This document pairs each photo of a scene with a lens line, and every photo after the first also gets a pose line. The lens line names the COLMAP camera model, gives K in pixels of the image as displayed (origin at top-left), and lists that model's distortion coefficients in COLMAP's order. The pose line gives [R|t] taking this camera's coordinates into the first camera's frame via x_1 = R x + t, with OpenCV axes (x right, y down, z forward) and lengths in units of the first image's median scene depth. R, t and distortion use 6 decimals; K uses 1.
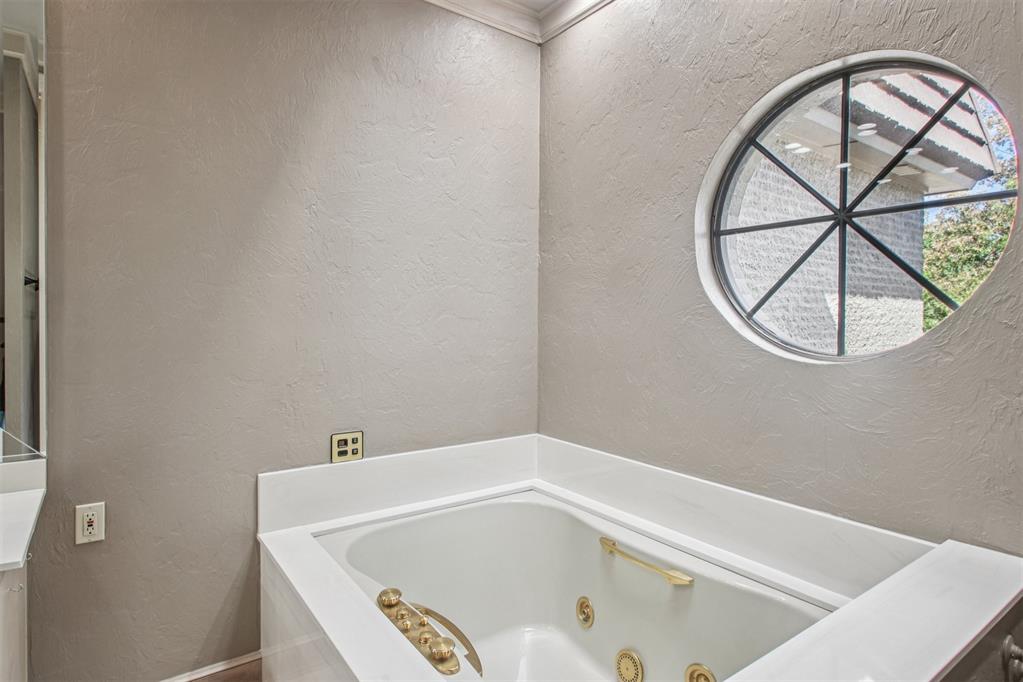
lens RADIAL K [[564.1, 0, 512.7], [0, 564.1, 323.0], [0, 0, 1]] dist [0.002651, 0.000048]
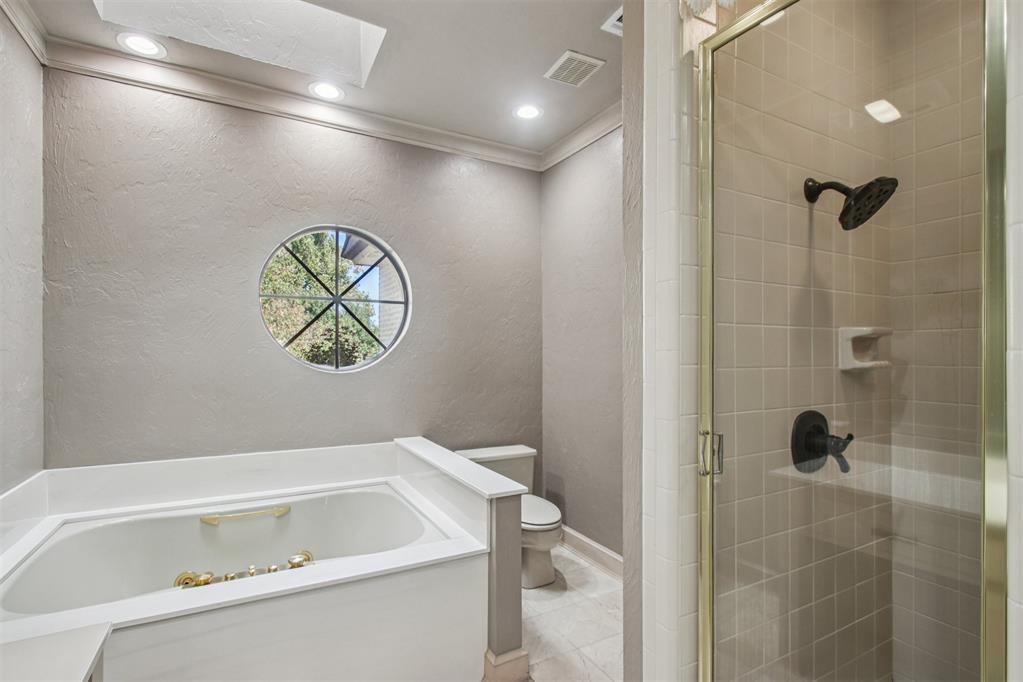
lens RADIAL K [[480.2, 0, 511.5], [0, 480.2, 341.0], [0, 0, 1]] dist [-0.001463, -0.000045]
pose [[0.131625, 0.020147, 0.991095, -0.750251], [0.003666, 0.999777, -0.020810, -0.002592], [-0.991293, 0.006373, 0.131522, 0.119037]]
